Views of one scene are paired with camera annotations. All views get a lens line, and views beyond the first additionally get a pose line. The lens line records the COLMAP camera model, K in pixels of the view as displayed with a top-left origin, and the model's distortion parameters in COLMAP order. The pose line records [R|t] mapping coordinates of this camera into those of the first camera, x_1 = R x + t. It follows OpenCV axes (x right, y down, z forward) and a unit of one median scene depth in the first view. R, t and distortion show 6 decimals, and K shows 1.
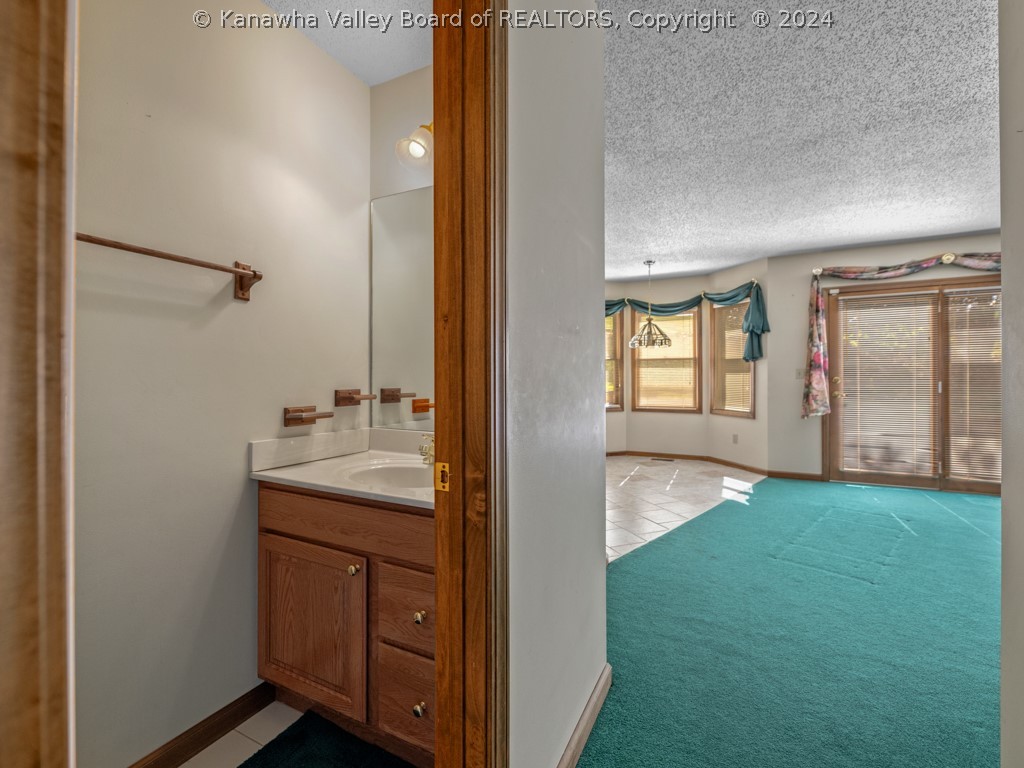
lens RADIAL K [[448.2, 0, 509.6], [0, 448.2, 381.2], [0, 0, 1]] dist [-0.001175, 0.000775]
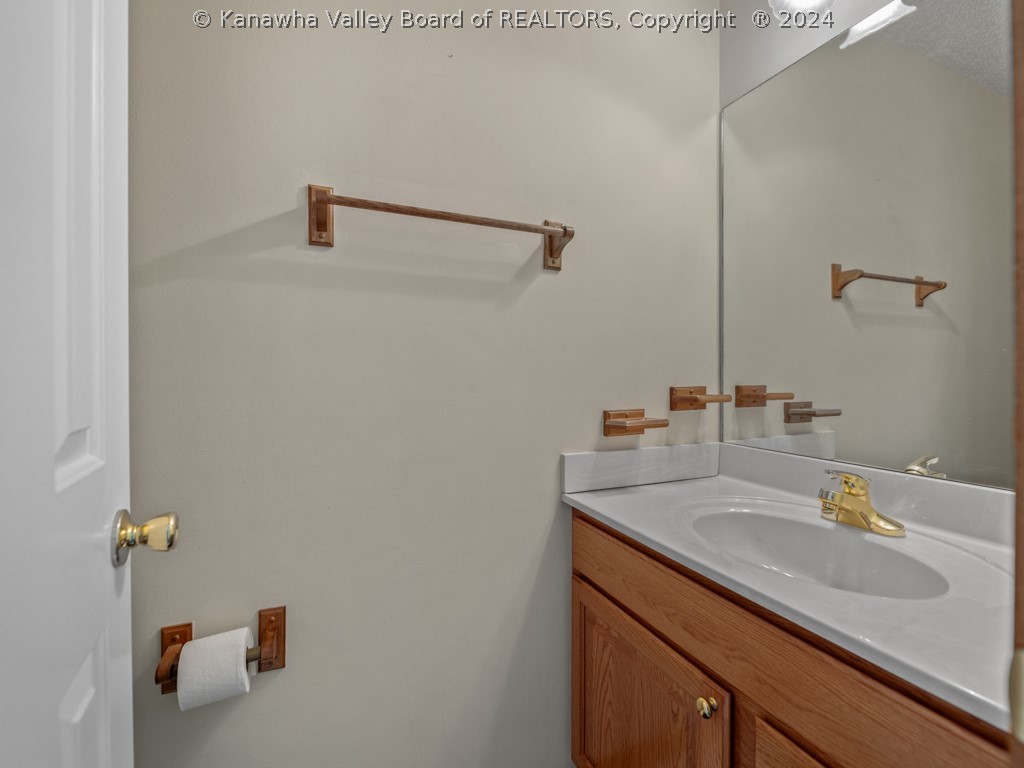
lens RADIAL K [[462.0, 0, 514.4], [0, 462.0, 376.0], [0, 0, 1]] dist [-0.003782, -0.000743]
pose [[0.773022, -0.001345, -0.634377, -0.132709], [0.001581, 0.999999, -0.000194, 0.001951], [0.634377, -0.000853, 0.773023, 0.317415]]
